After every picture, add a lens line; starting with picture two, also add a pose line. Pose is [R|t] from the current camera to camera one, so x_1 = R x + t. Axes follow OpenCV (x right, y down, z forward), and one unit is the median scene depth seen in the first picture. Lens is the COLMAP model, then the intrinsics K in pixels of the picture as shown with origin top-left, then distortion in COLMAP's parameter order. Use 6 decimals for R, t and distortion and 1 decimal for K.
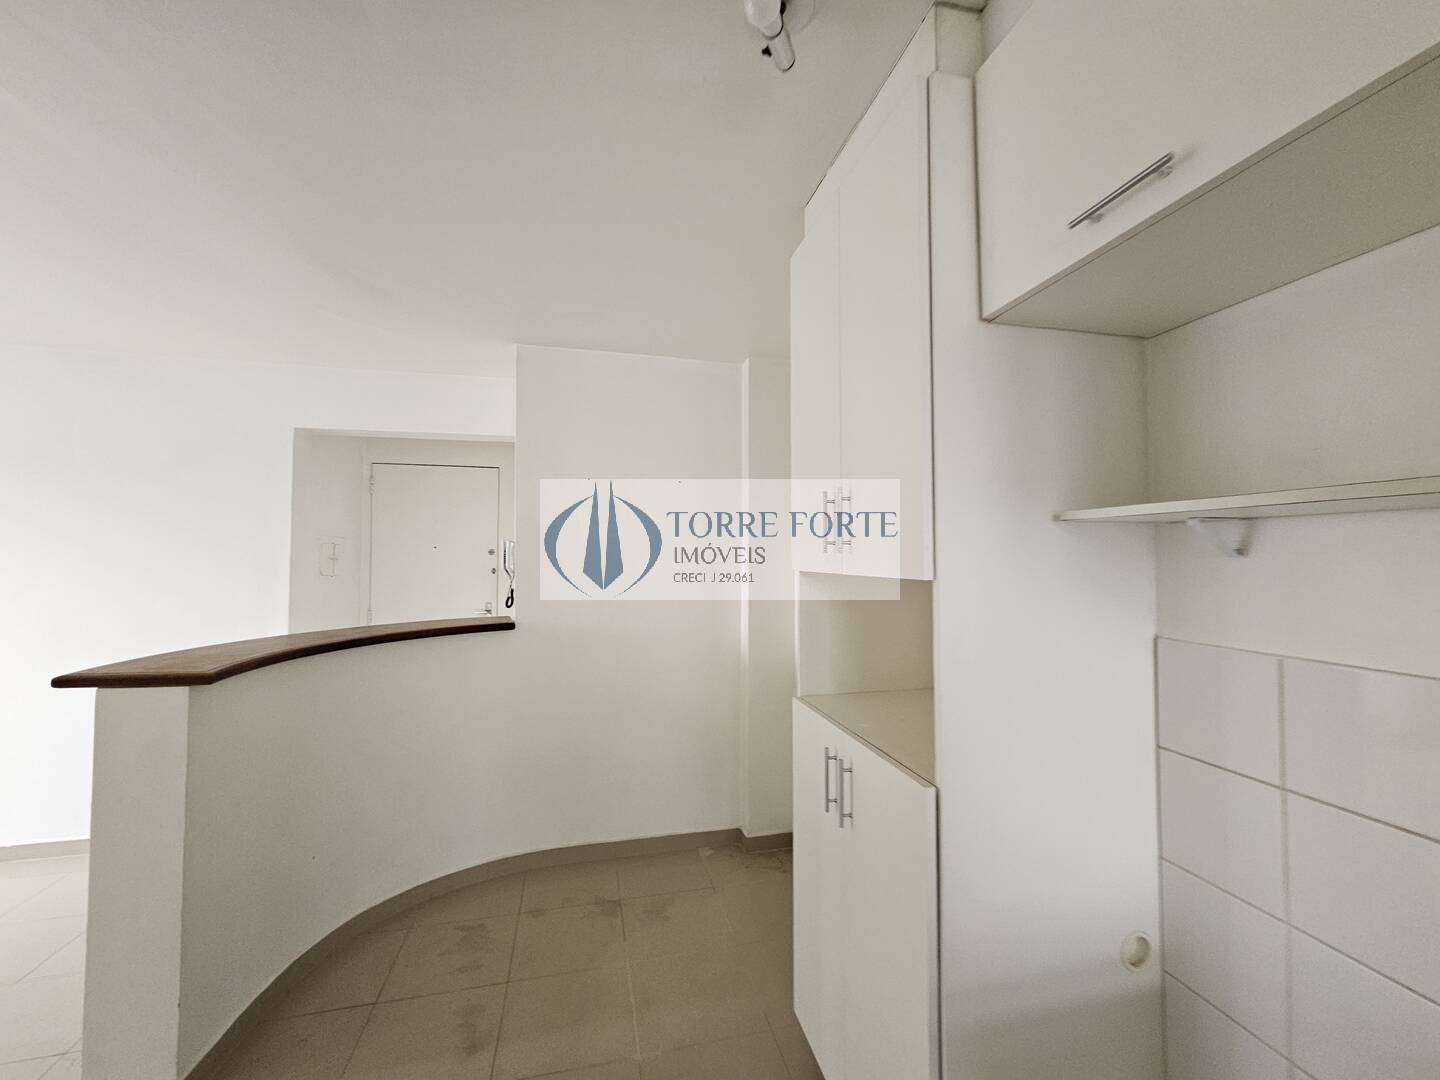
lens RADIAL K [[594.6, 0, 720.0], [0, 594.6, 540.0], [0, 0, 1]] dist [0.001351, 0.000141]
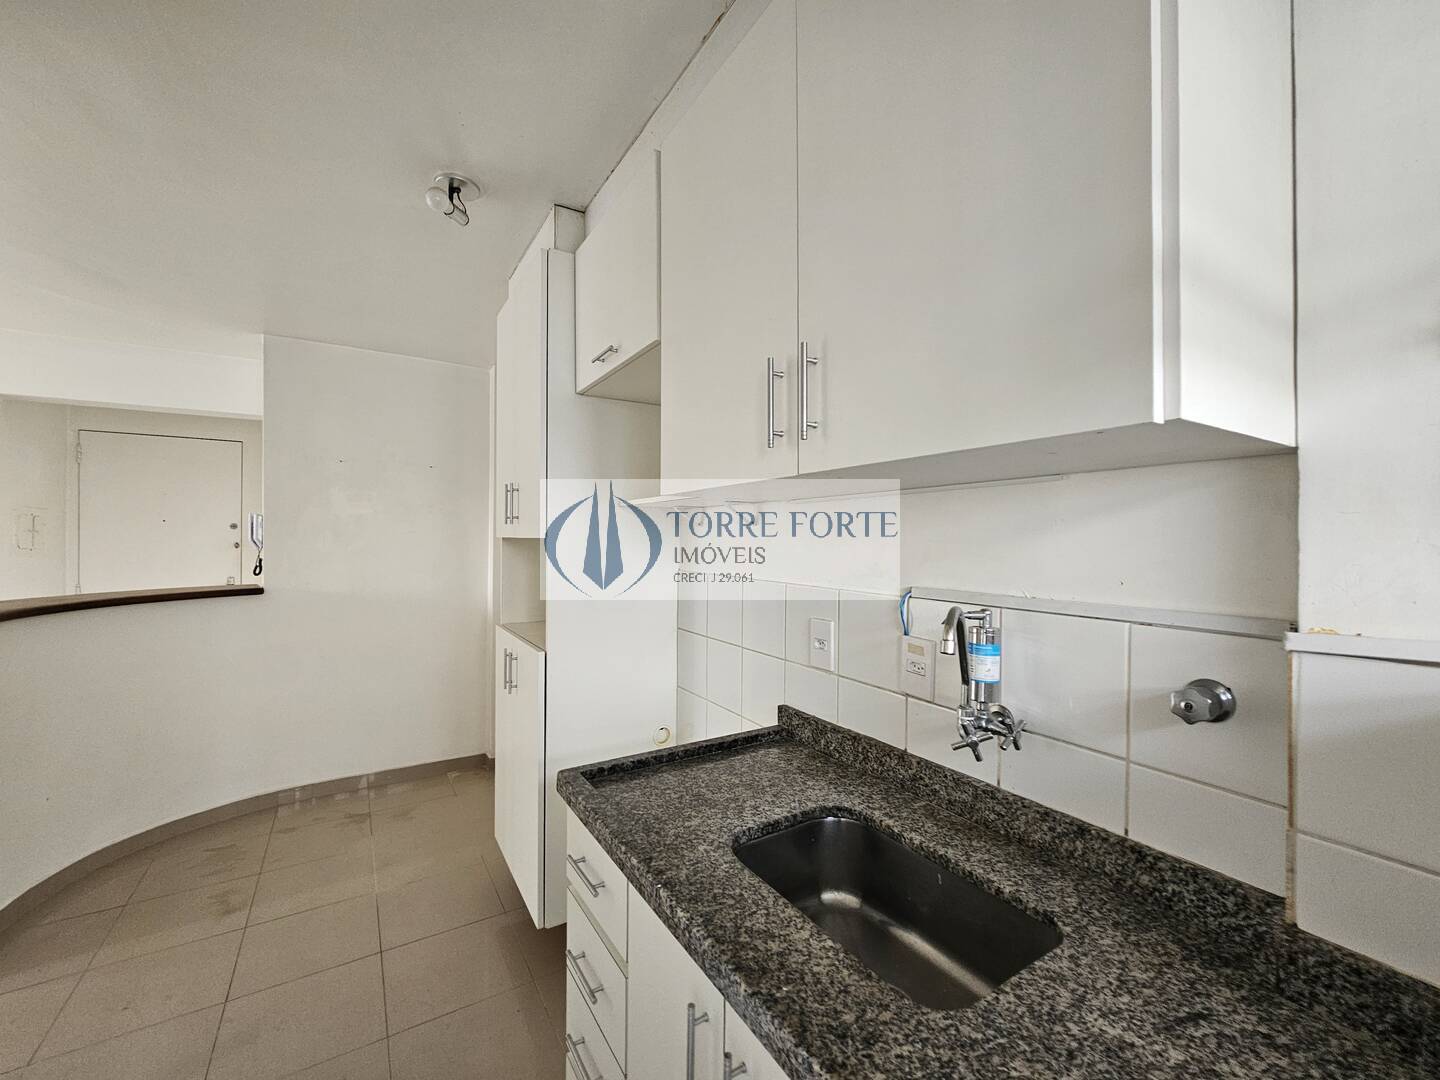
lens RADIAL K [[593.5, 0, 721.6], [0, 593.5, 536.0], [0, 0, 1]] dist [-0.000420, 0.000285]
pose [[0.946158, 0.002957, 0.323692, 0.113049], [-0.011707, 0.999617, 0.025087, 0.003771], [-0.323494, -0.027525, 0.945830, -0.345800]]
